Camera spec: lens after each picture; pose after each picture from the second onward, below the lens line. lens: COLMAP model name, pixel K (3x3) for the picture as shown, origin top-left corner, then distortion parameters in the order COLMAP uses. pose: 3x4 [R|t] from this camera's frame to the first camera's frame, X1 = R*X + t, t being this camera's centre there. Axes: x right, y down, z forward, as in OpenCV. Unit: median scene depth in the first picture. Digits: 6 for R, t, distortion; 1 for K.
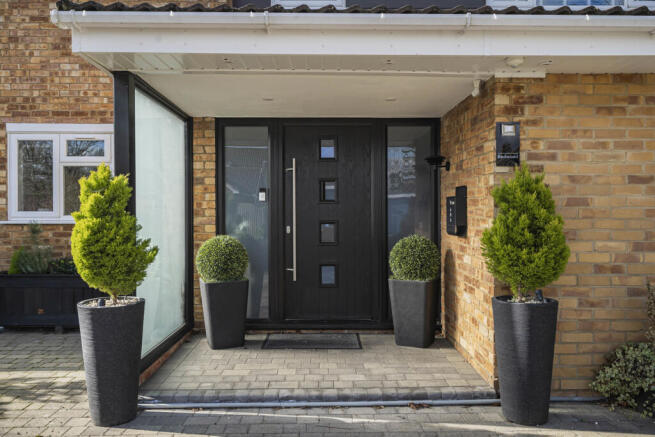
lens RADIAL K [[524.0, 0, 327.9], [0, 524.0, 220.9], [0, 0, 1]] dist [-0.002459, 0.000203]
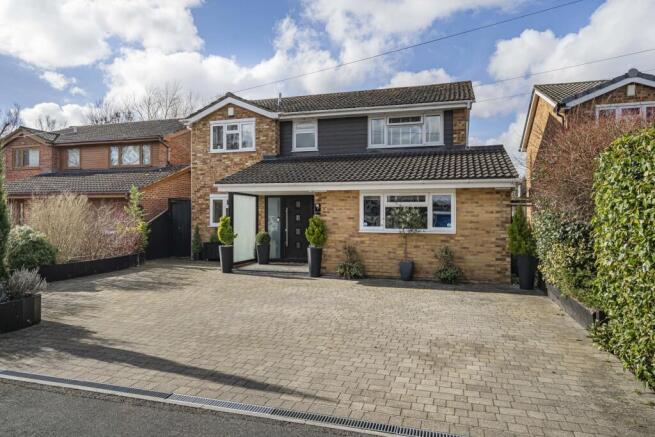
lens RADIAL K [[415.3, 0, 327.3], [0, 415.3, 217.3], [0, 0, 1]] dist [0.000468, 0.000012]
pose [[0.954408, 0.006089, -0.298442, 1.329249], [-0.010373, 0.999865, -0.012774, -0.045505], [0.298324, 0.015287, 0.954342, -1.923006]]
